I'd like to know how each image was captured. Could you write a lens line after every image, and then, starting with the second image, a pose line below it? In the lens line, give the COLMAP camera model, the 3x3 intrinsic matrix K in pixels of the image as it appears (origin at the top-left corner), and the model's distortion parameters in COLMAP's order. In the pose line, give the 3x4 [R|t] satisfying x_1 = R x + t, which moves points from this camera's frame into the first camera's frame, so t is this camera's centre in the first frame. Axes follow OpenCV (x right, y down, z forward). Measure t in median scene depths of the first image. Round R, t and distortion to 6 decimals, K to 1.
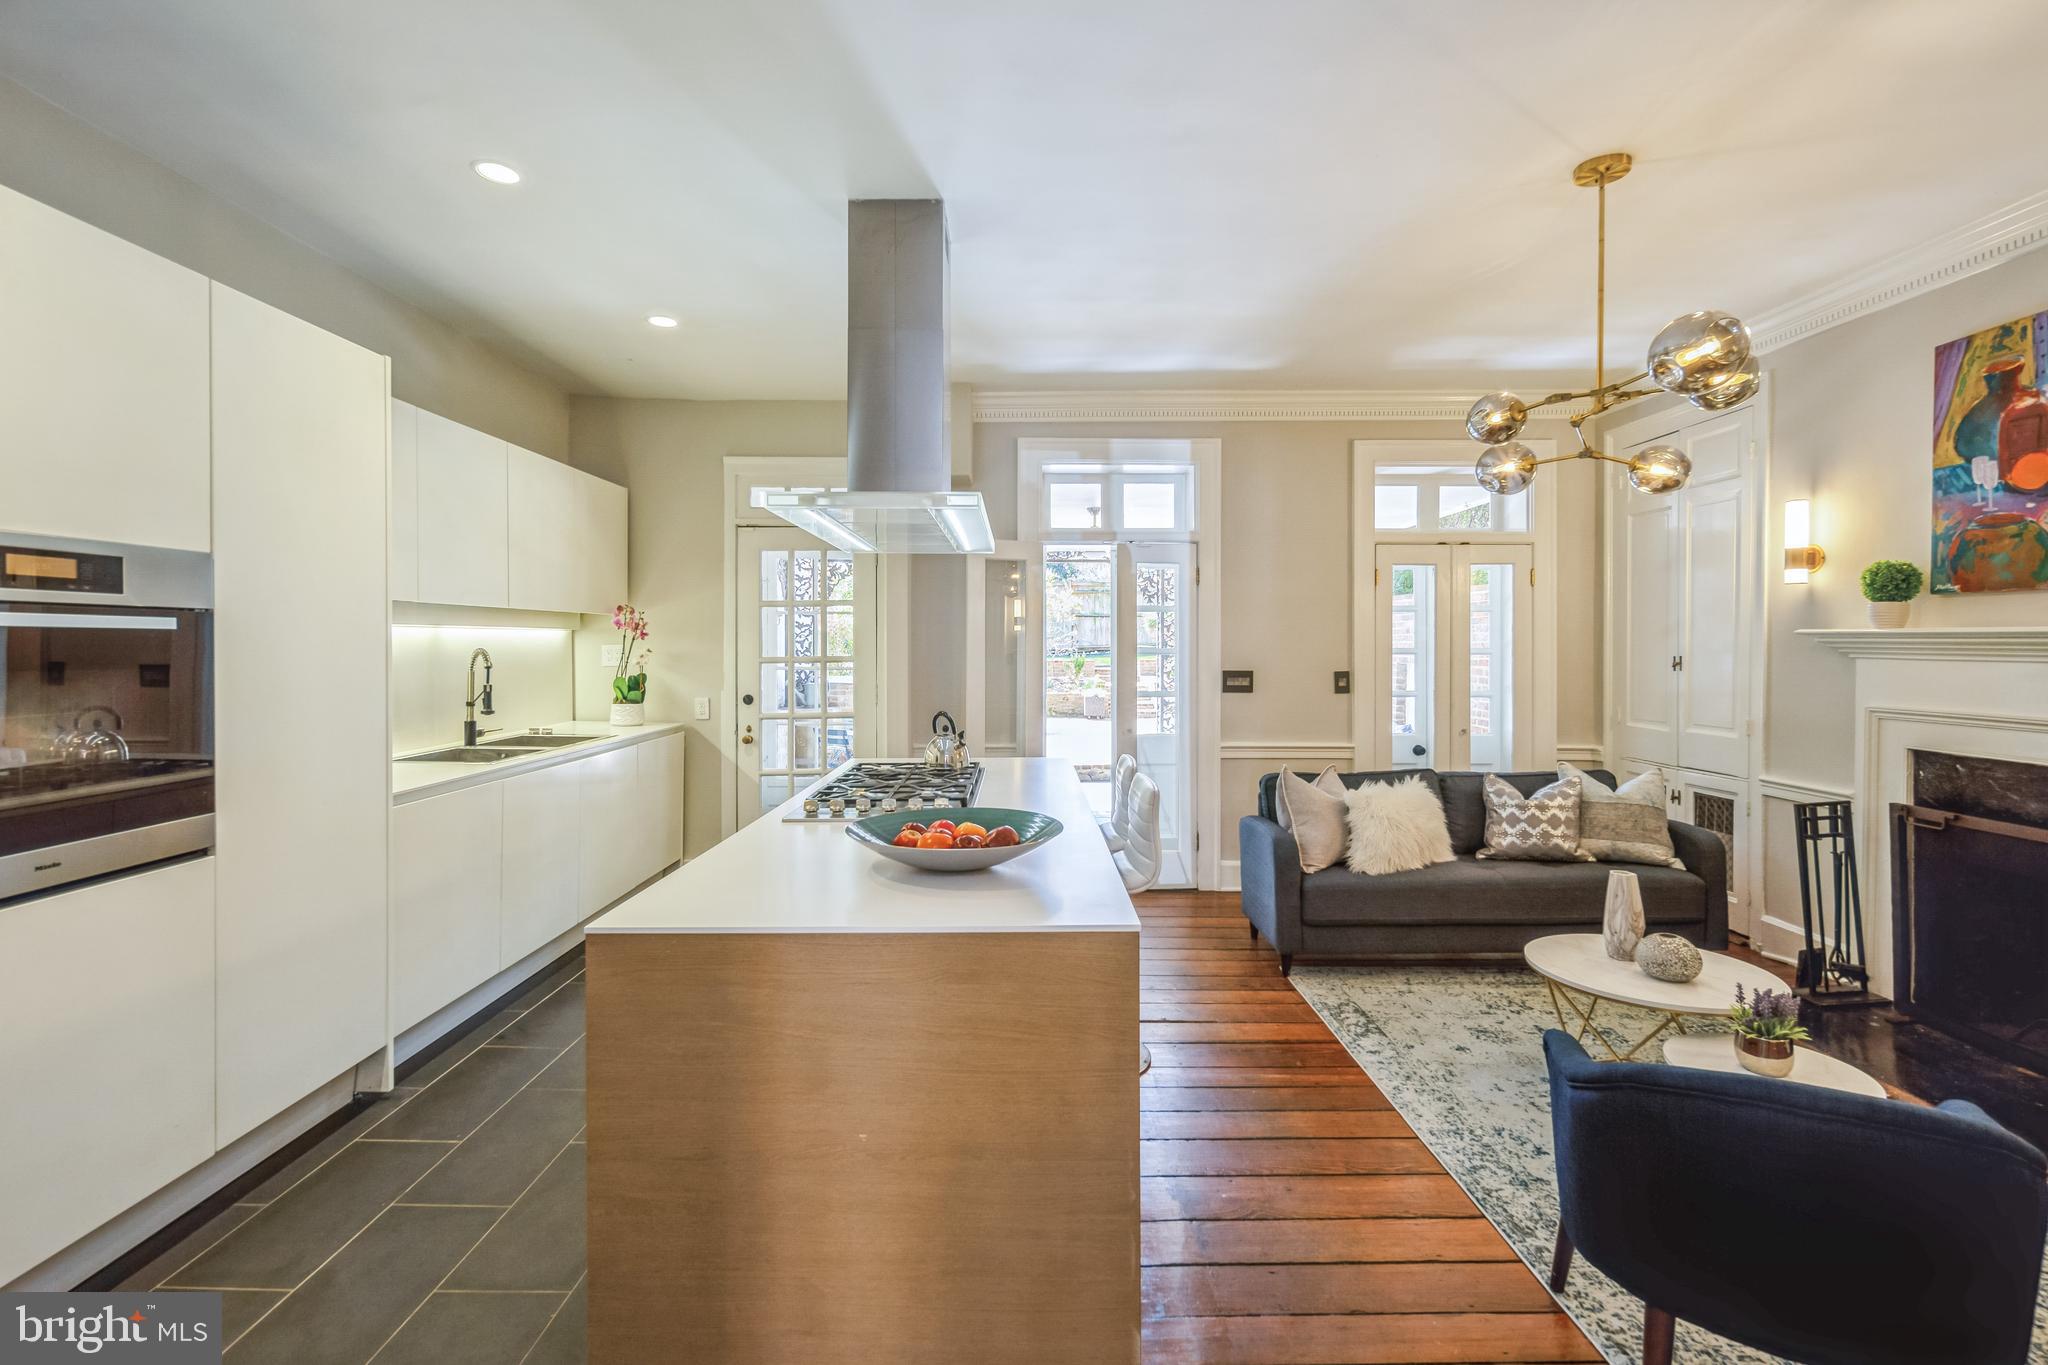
lens RADIAL K [[901.0, 0, 1019.6], [0, 901.0, 657.7], [0, 0, 1]] dist [-0.000645, -0.000238]
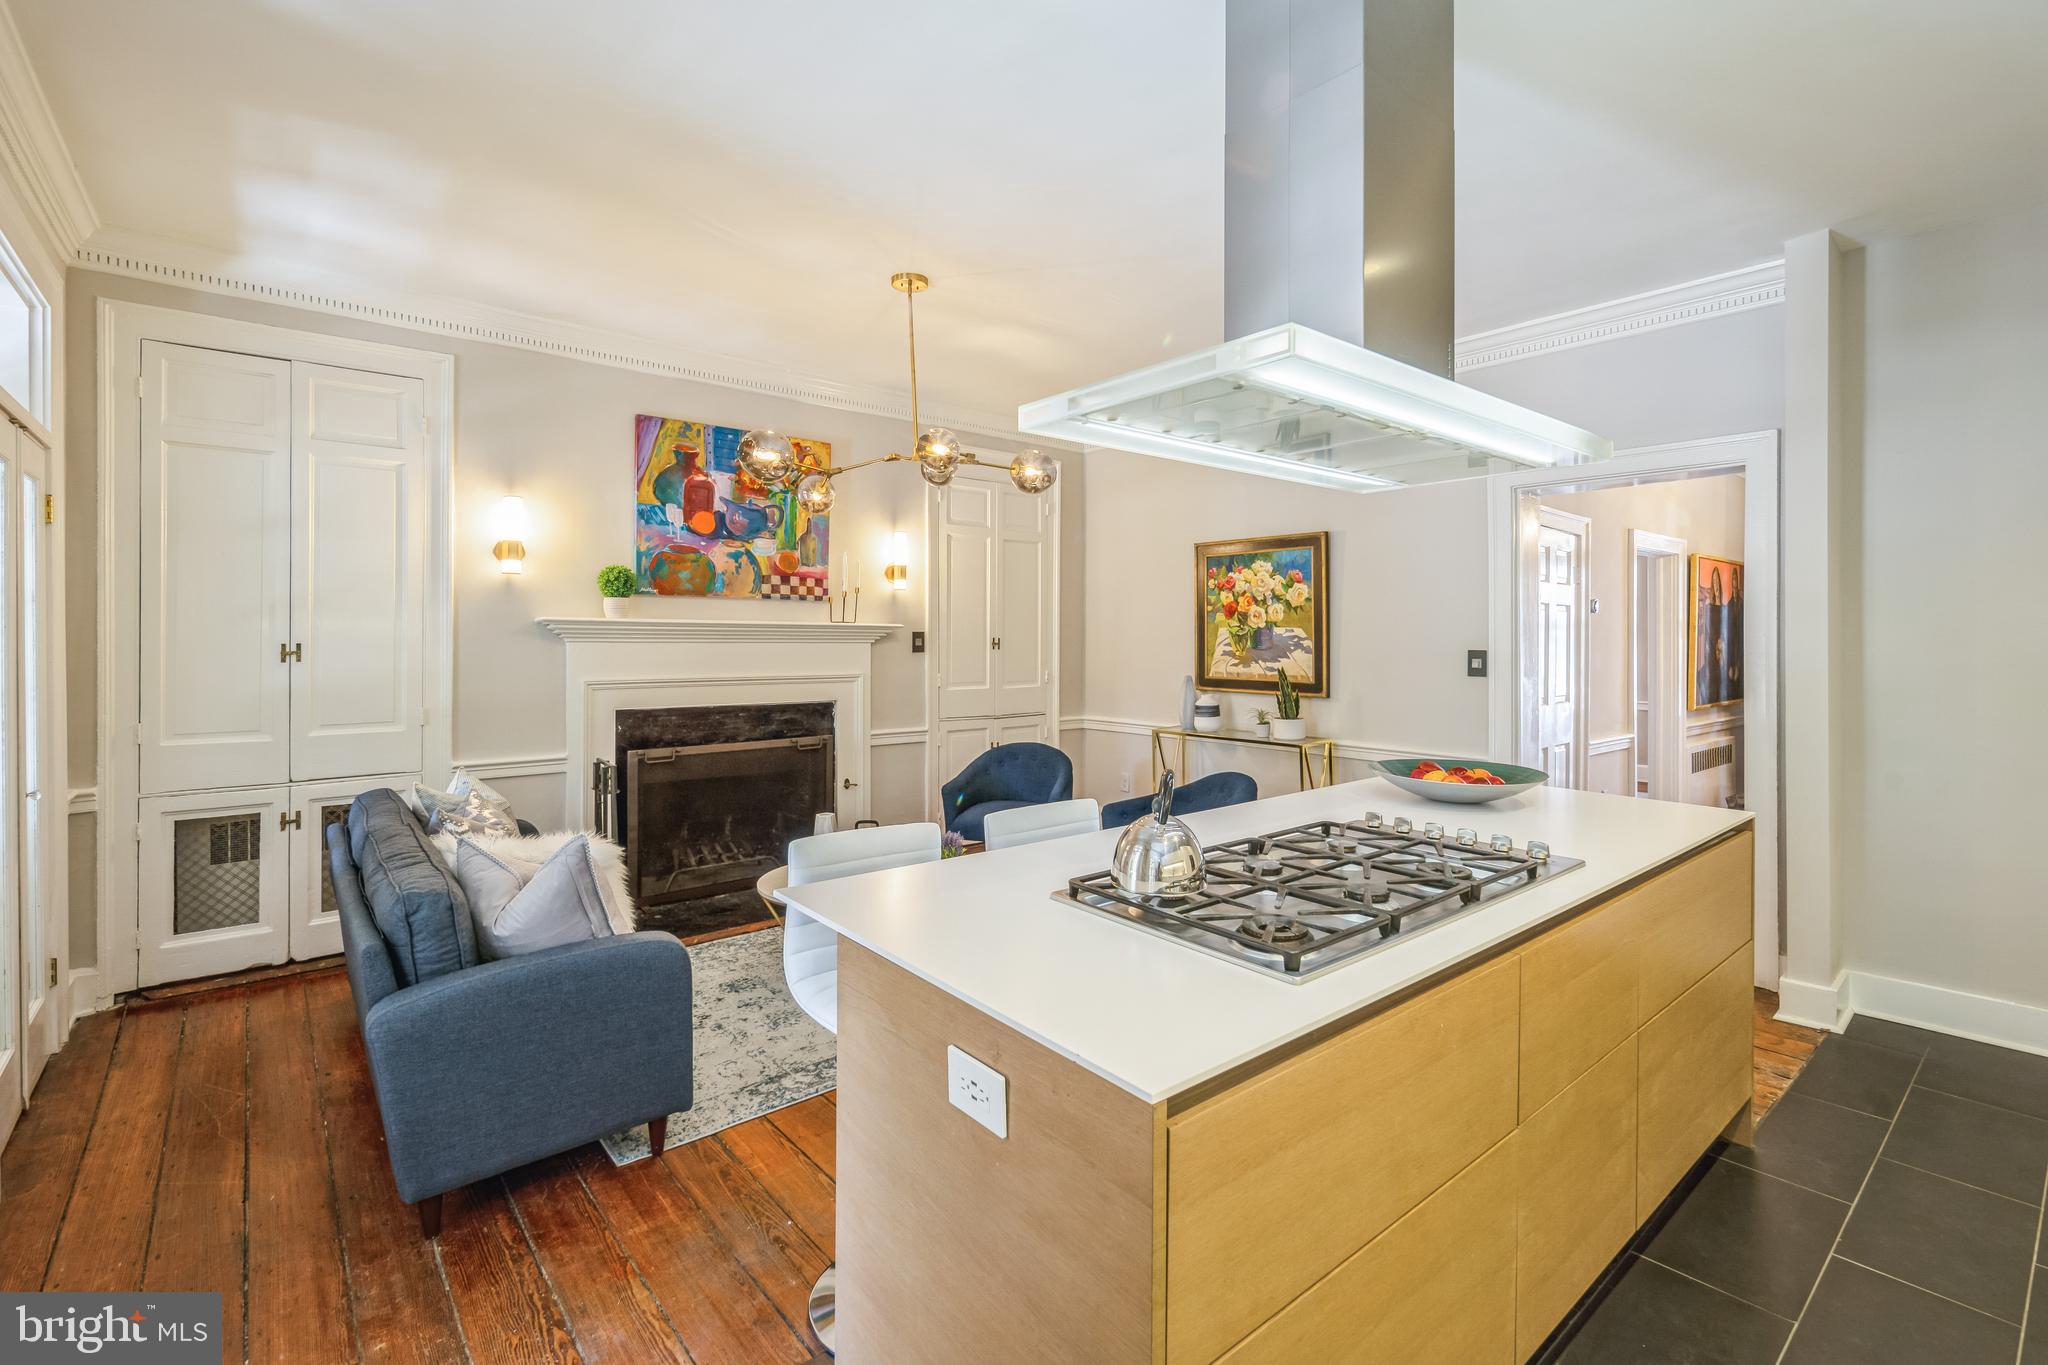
lens RADIAL K [[906.6, 0, 1018.4], [0, 906.6, 636.6], [0, 0, 1]] dist [0.000206, 0.000041]
pose [[-0.634508, -0.001455, 0.772915, -0.431758], [0.009376, 0.999910, 0.009580, -0.013903], [-0.772860, 0.013325, -0.634437, 1.466626]]
